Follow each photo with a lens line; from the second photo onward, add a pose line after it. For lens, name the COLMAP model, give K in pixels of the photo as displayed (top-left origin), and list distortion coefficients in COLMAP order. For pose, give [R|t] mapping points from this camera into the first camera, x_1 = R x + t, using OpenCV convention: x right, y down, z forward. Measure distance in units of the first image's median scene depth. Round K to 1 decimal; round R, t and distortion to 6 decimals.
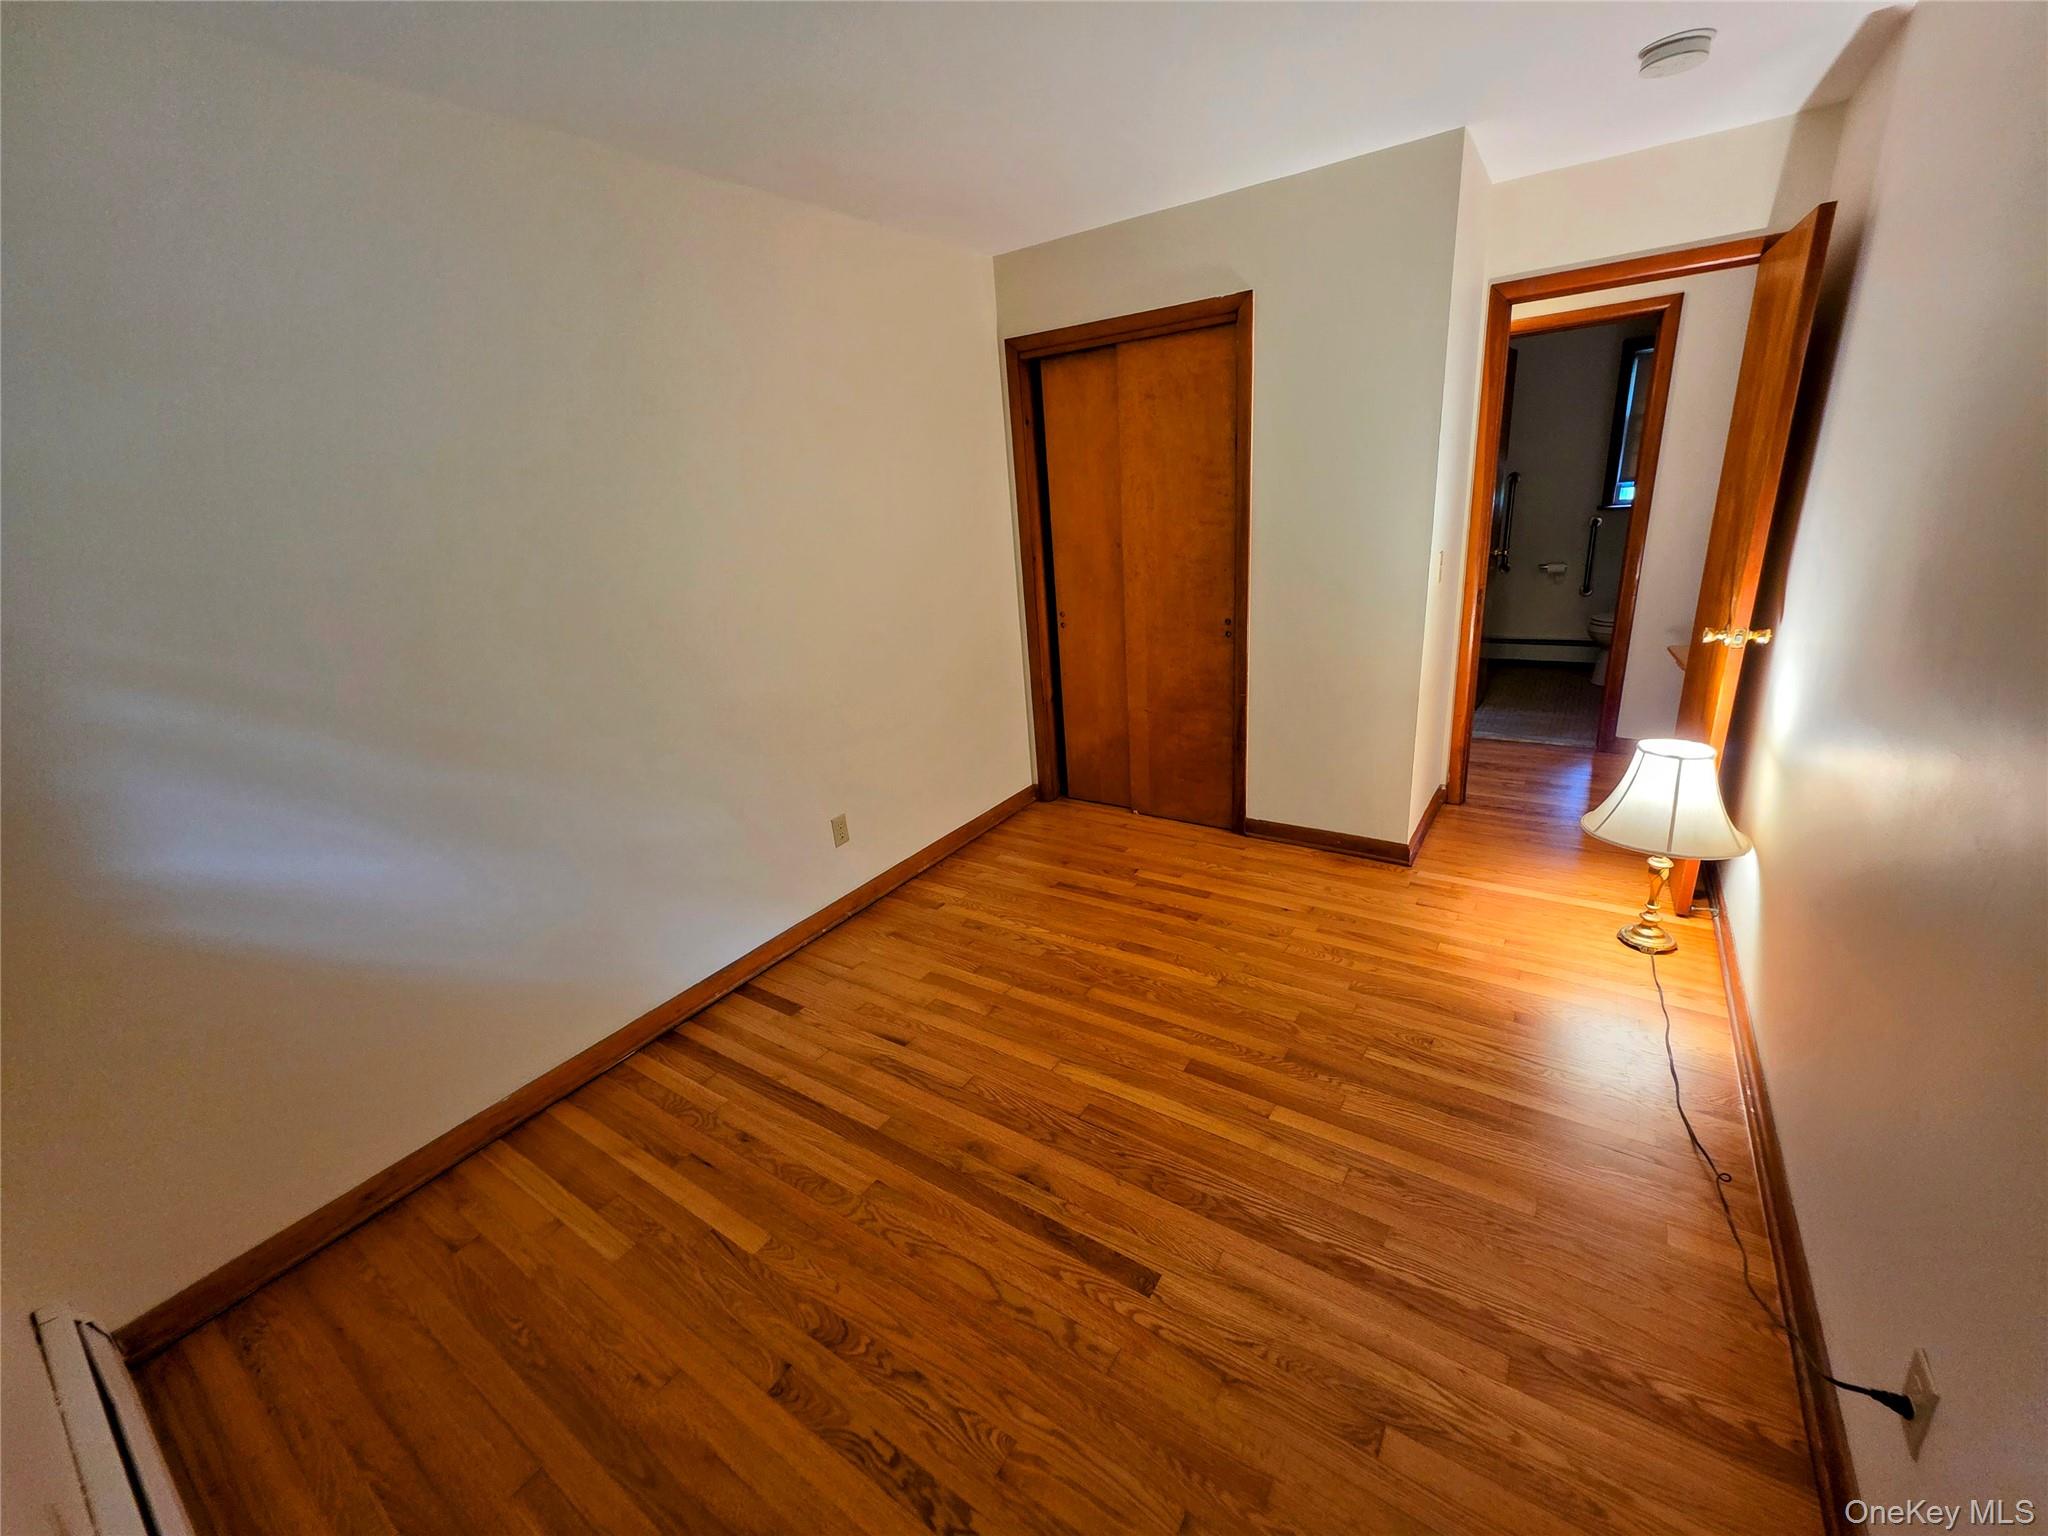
lens RADIAL K [[816.8, 0, 1029.7], [0, 816.8, 760.8], [0, 0, 1]] dist [0.001366, 0.000290]
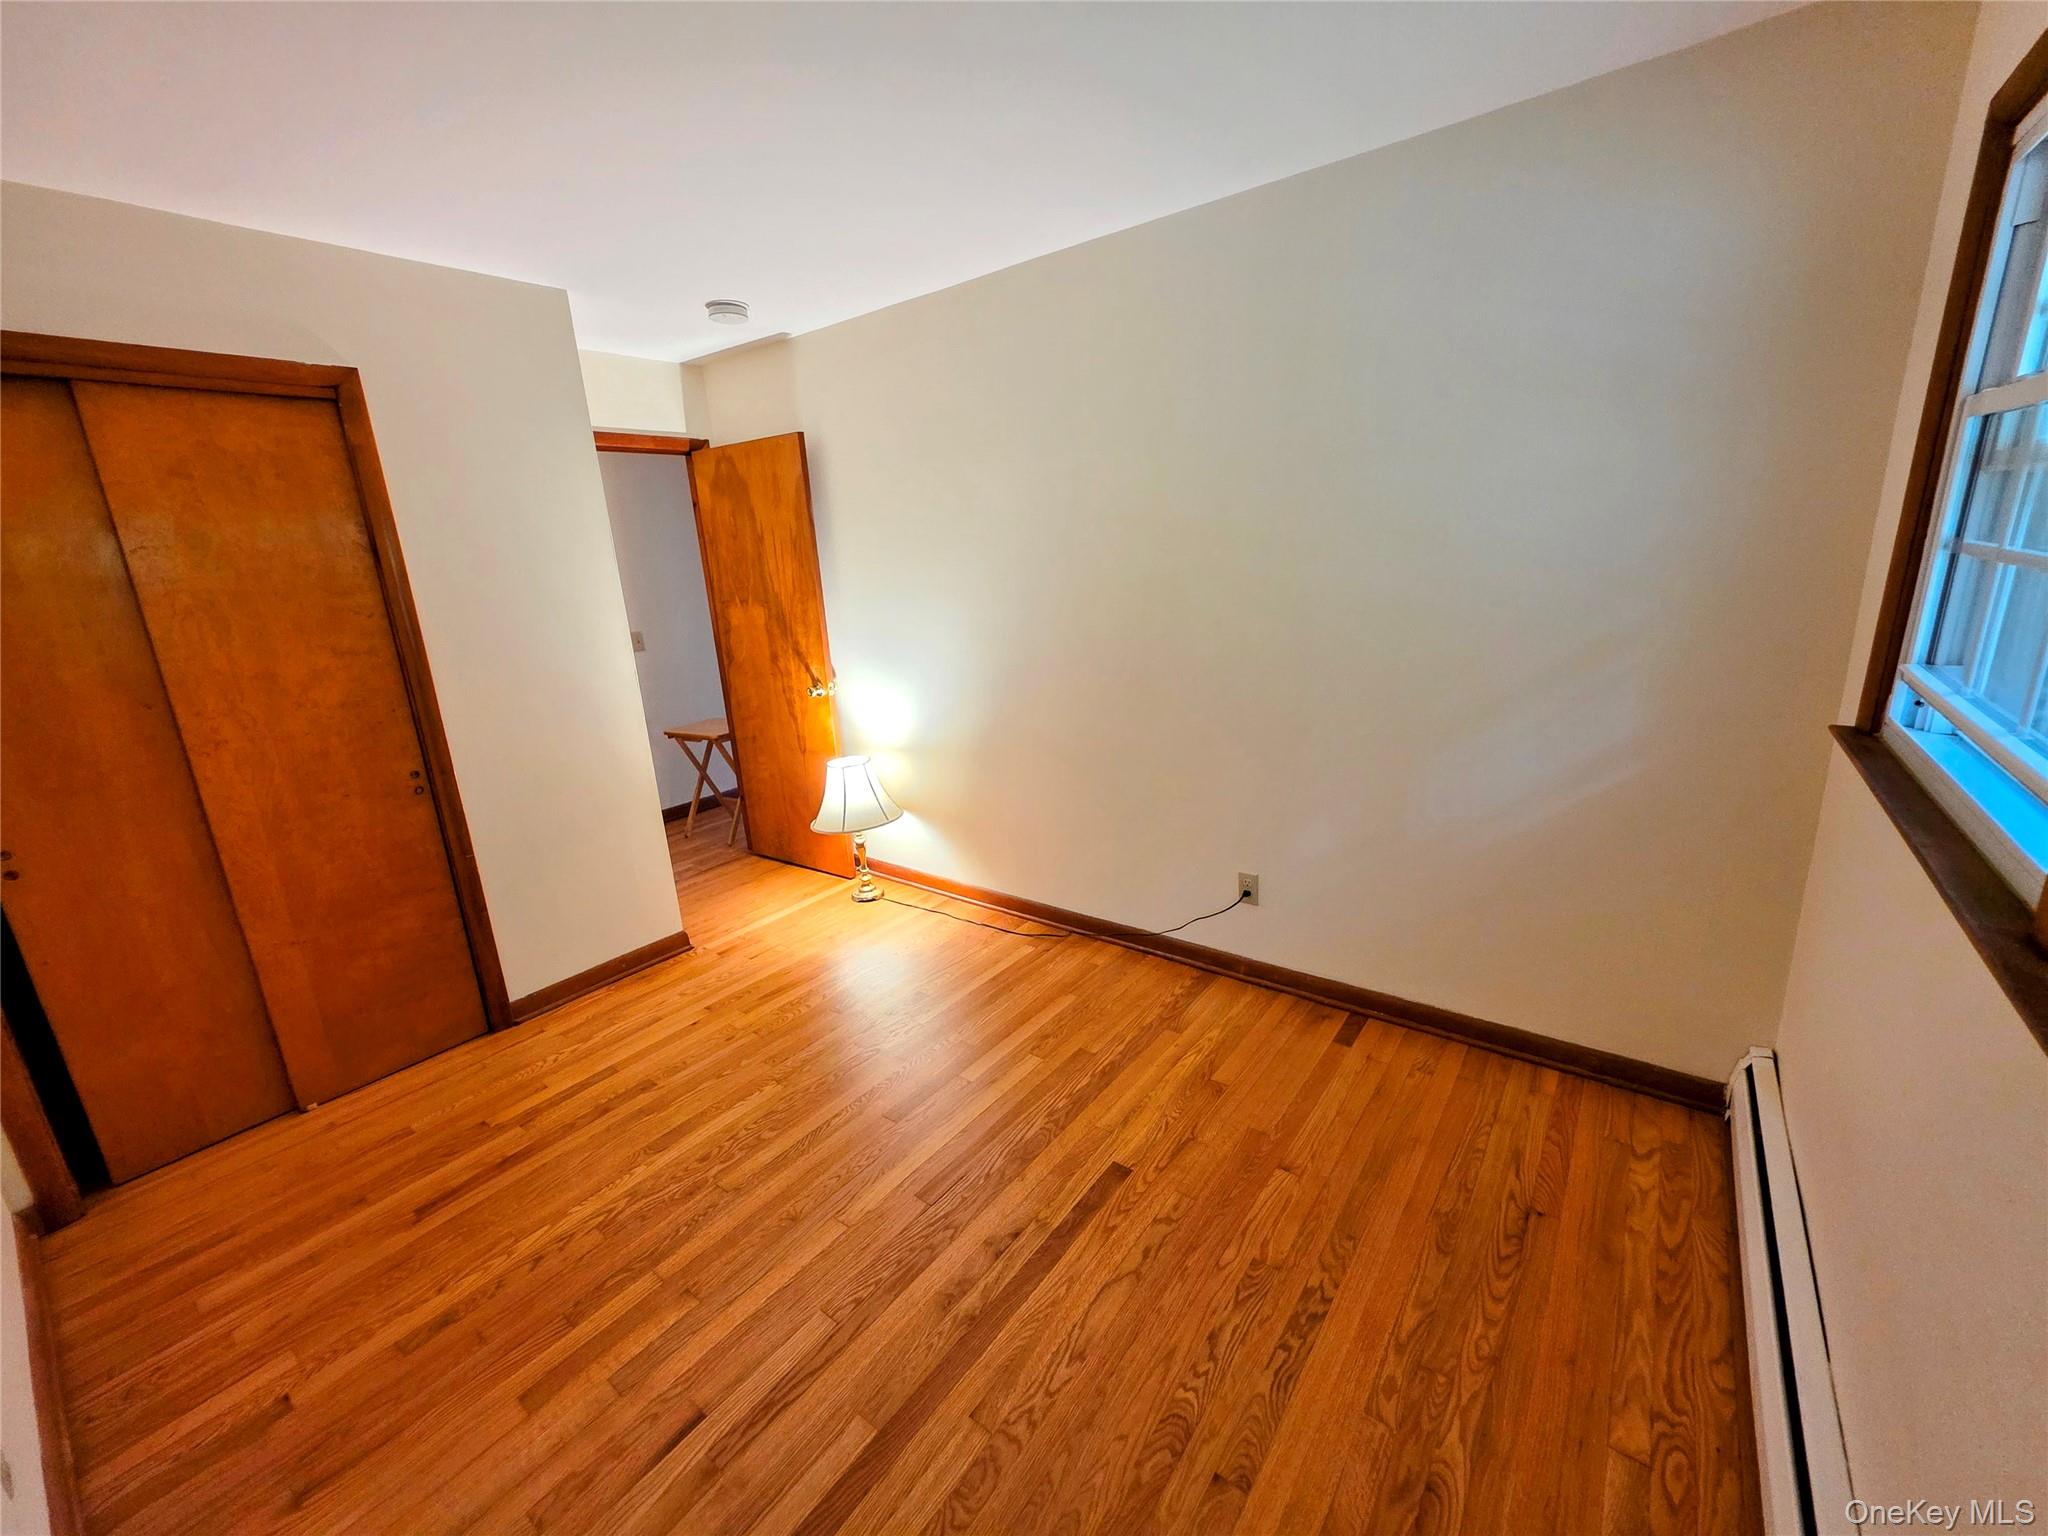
lens RADIAL K [[816.8, 0, 1029.7], [0, 816.8, 760.8], [0, 0, 1]] dist [0.001366, 0.000290]
pose [[0.066465, -0.182889, 0.980884, -0.783763], [0.370833, 0.917170, 0.145881, -0.133606], [-0.926318, 0.354048, 0.128781, 0.602816]]
